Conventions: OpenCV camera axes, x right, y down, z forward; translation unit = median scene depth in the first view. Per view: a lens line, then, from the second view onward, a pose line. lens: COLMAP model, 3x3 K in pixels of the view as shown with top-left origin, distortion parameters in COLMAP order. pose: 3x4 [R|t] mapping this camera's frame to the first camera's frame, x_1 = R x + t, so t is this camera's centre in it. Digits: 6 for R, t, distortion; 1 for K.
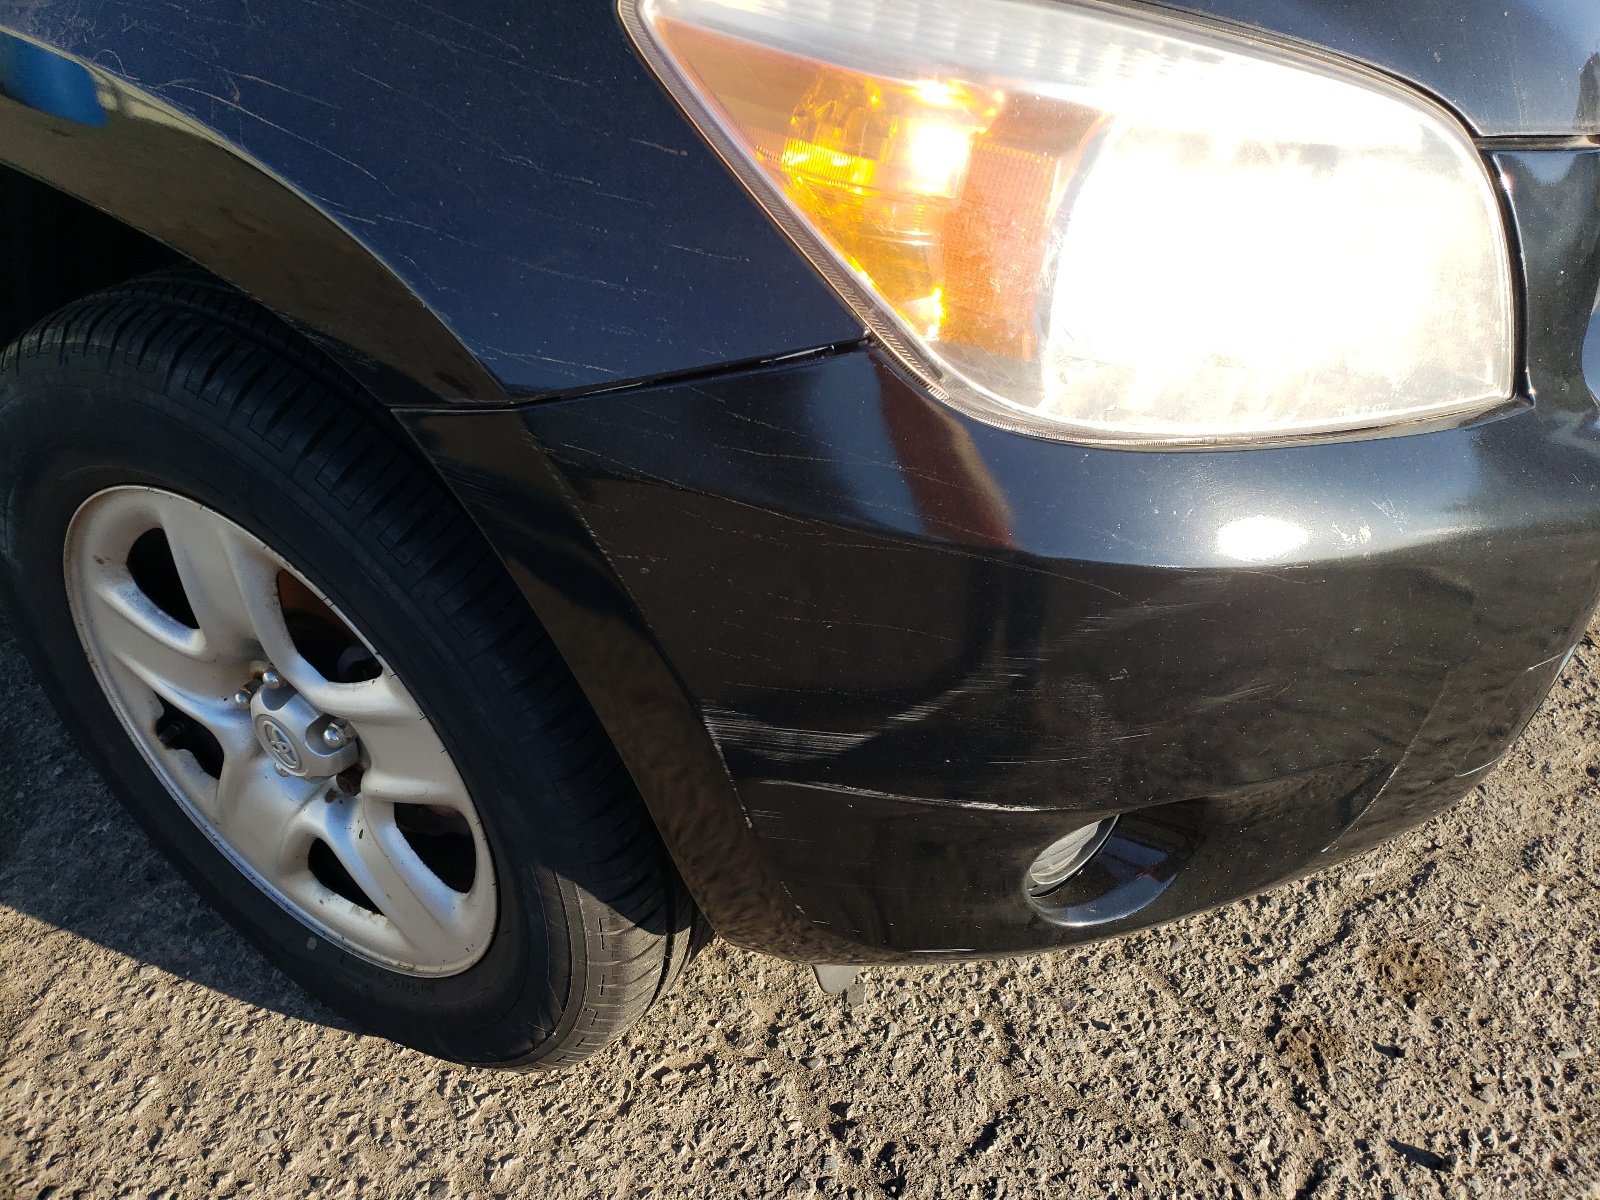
lens RADIAL K [[1218.7, 0, 798.3], [0, 1218.7, 601.2], [0, 0, 1]] dist [0.023164, -0.008234]
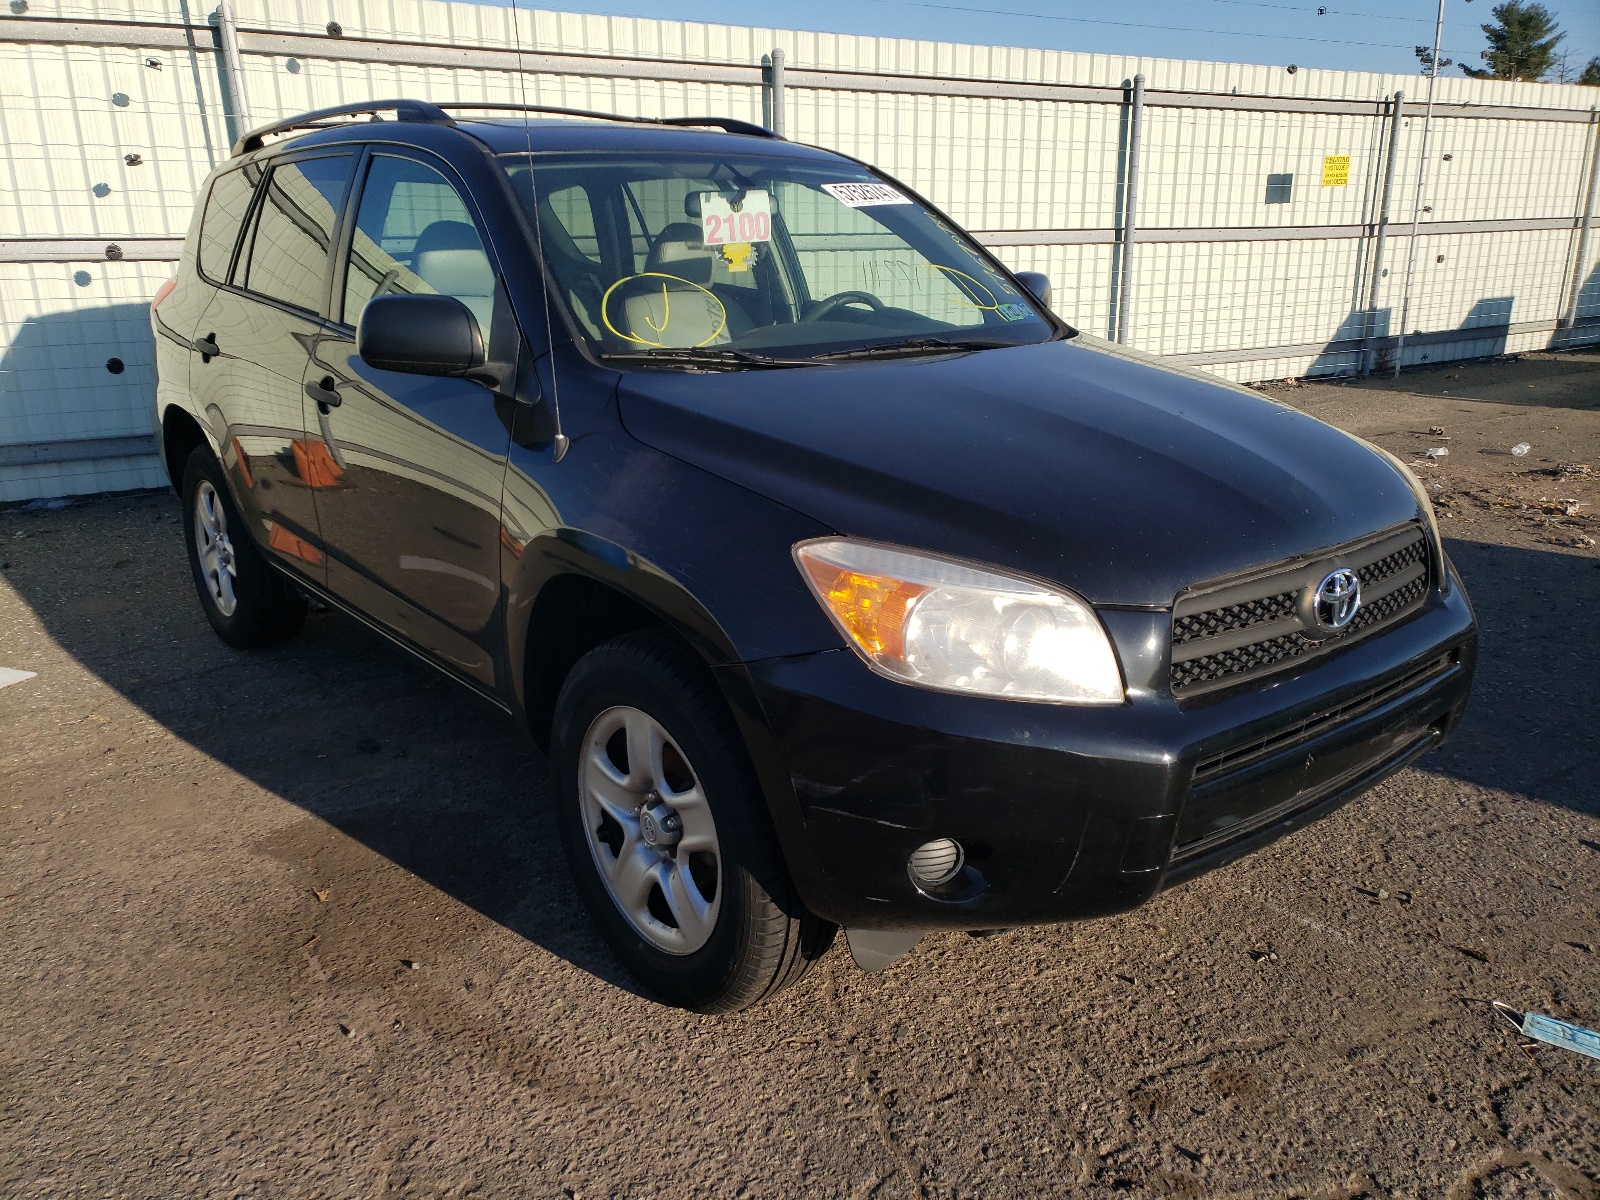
lens RADIAL K [[1218.7, 0, 795.7], [0, 1218.7, 597.8], [0, 0, 1]] dist [0.023164, -0.008234]
pose [[0.946469, 0.056985, -0.317724, 0.484710], [-0.166960, 0.928826, -0.330767, 0.385079], [0.276261, 0.366108, 0.888620, -1.002140]]
